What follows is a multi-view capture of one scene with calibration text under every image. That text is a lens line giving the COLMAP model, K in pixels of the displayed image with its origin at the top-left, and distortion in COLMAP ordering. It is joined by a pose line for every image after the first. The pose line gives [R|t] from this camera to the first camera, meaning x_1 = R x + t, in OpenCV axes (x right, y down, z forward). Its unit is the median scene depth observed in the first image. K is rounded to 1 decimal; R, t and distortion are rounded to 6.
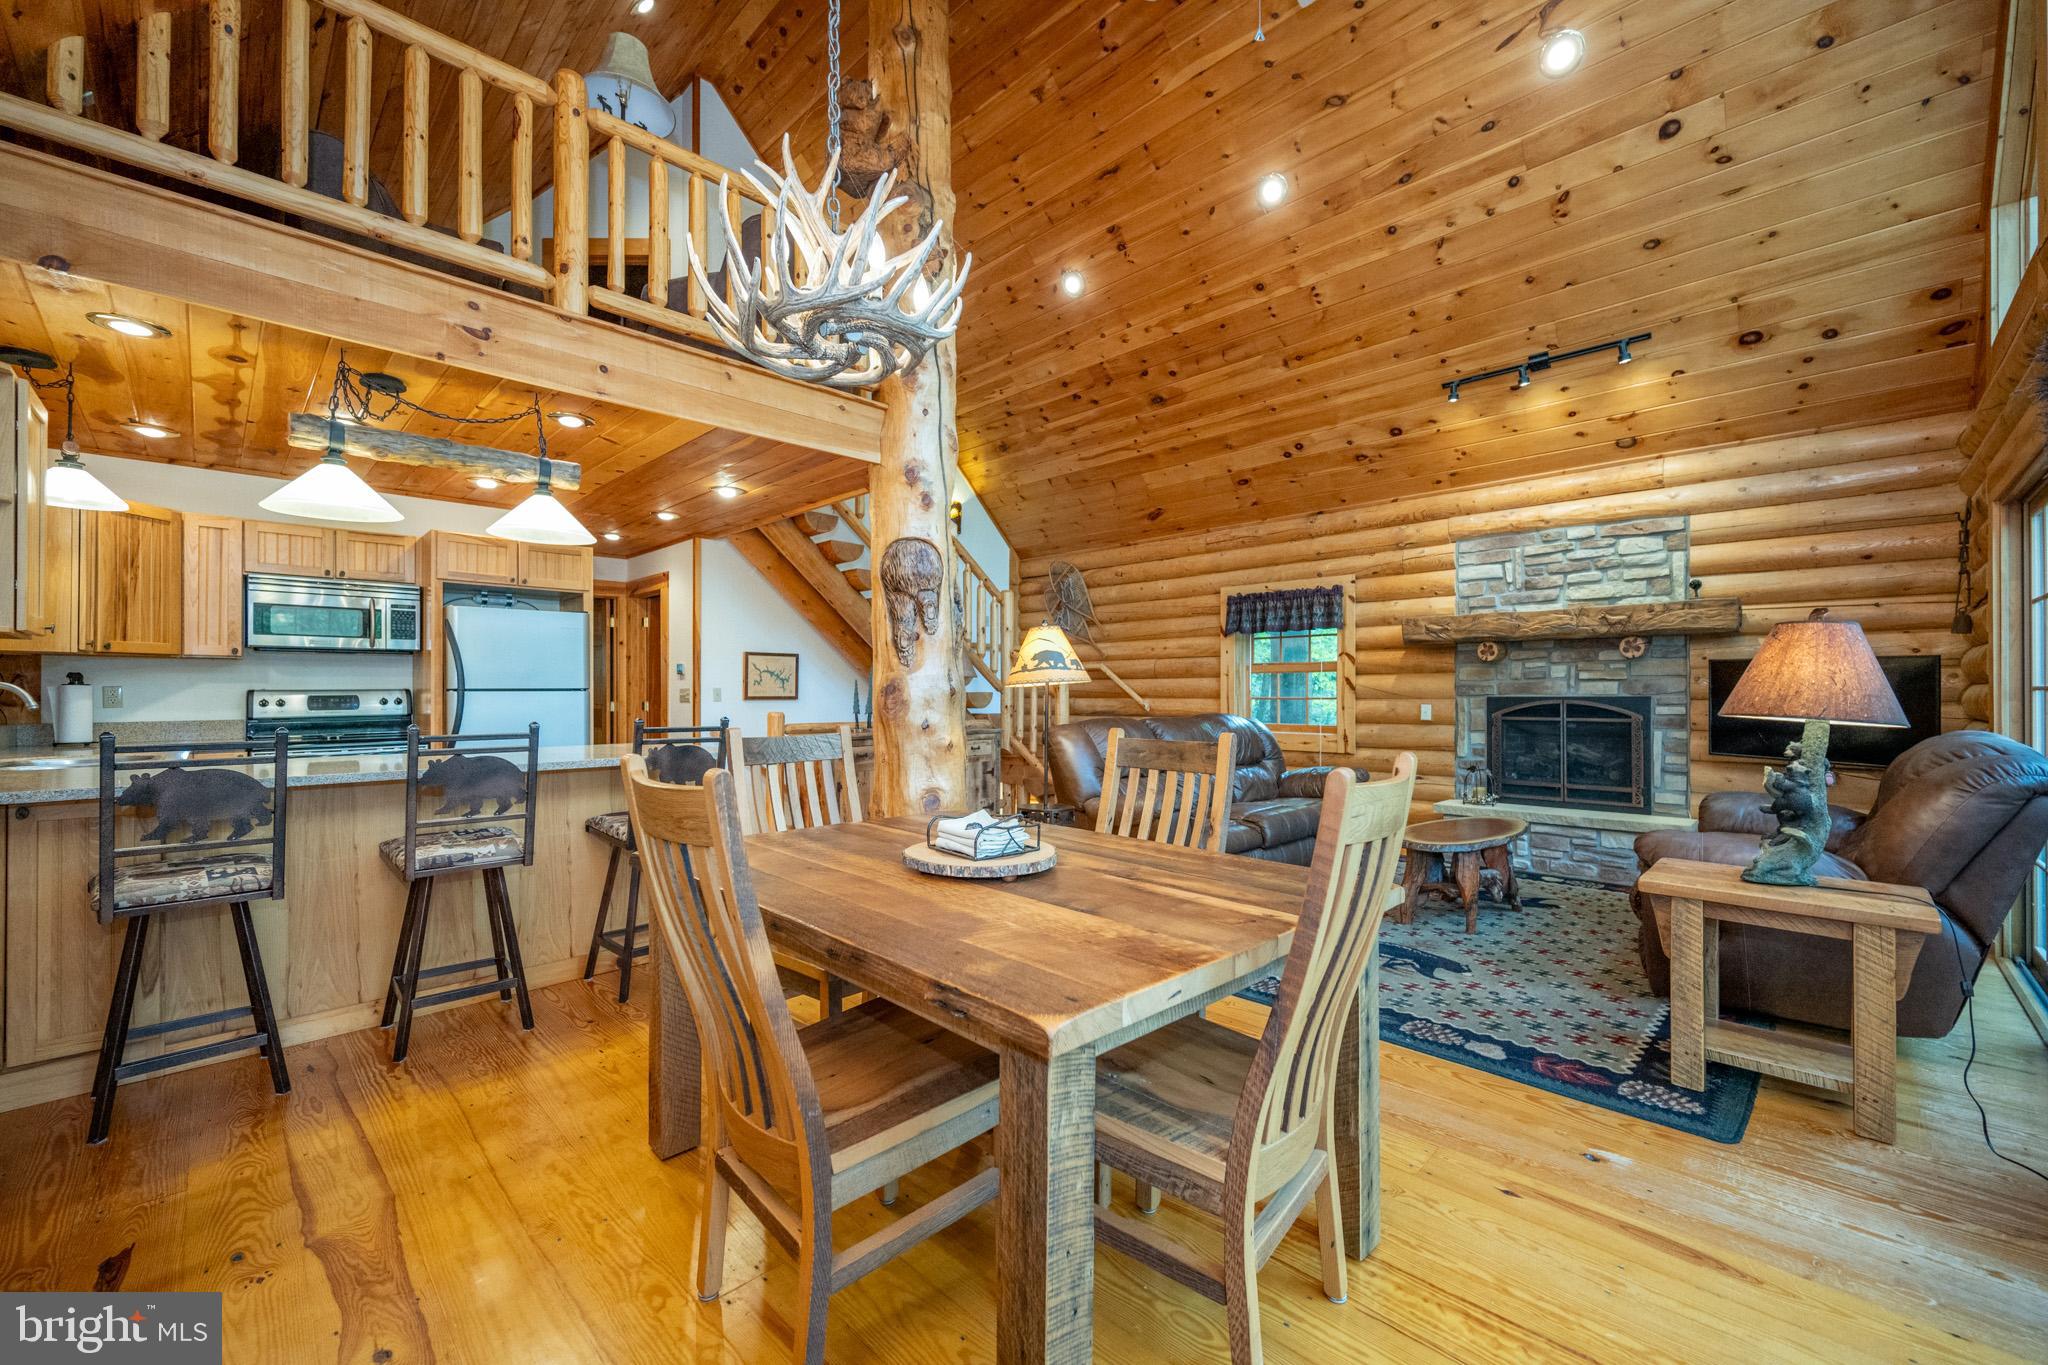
lens RADIAL K [[815.8, 0, 1024.0], [0, 815.8, 682.5], [0, 0, 1]] dist [-0.000013, -0.000047]
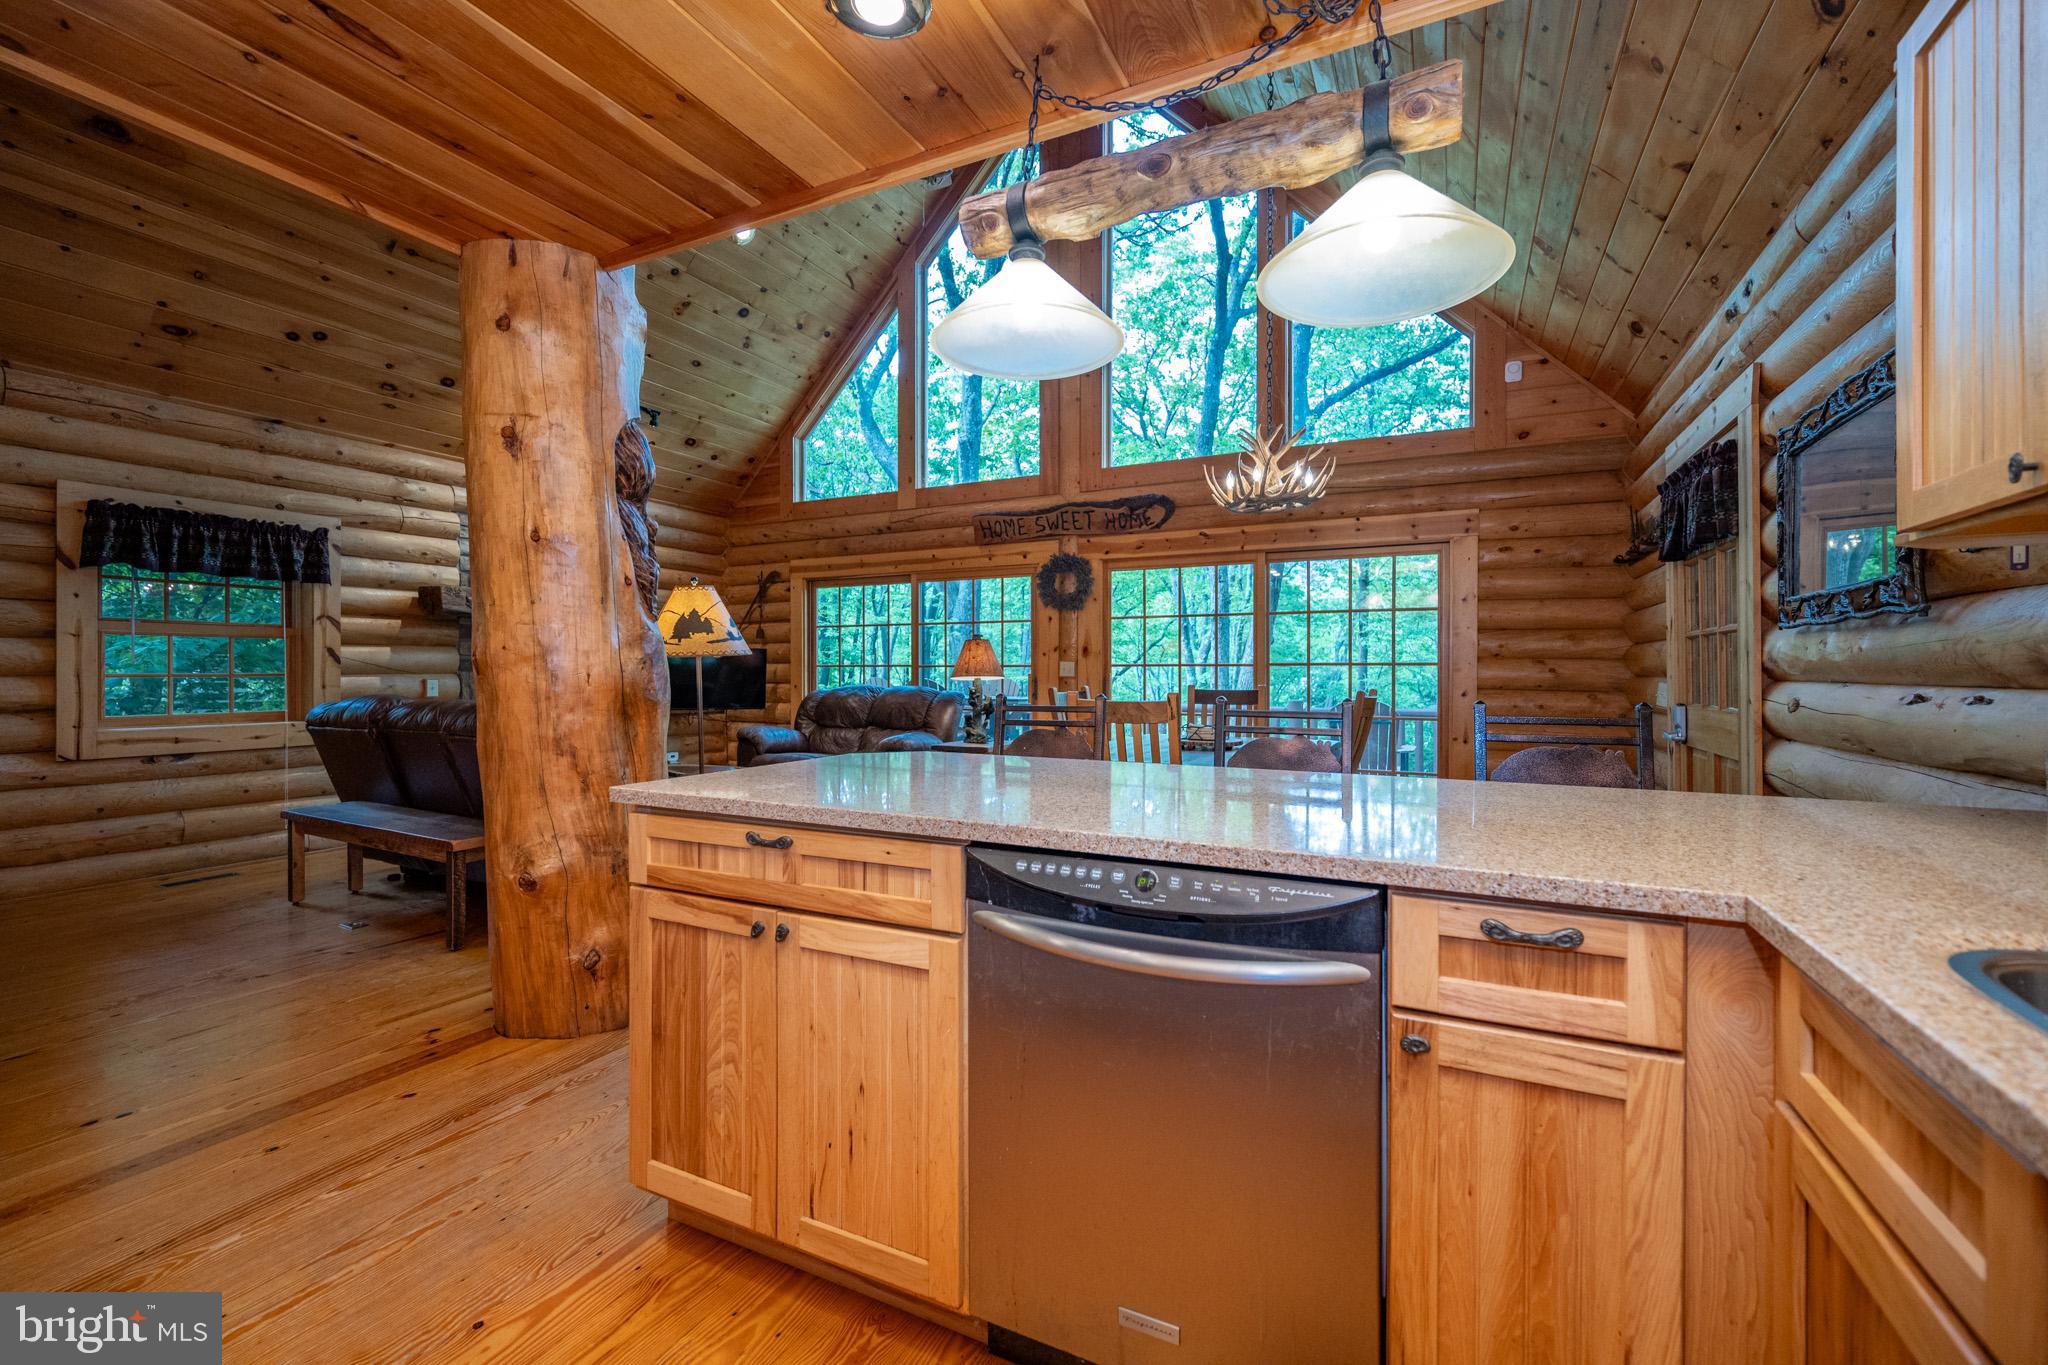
lens RADIAL K [[815.8, 0, 1024.0], [0, 815.8, 682.5], [0, 0, 1]] dist [-0.000013, -0.000047]
pose [[-0.328470, -0.016982, 0.944362, -0.576268], [-0.009514, 0.999847, 0.014670, 0.010435], [-0.944467, -0.004166, -0.328581, 0.624761]]
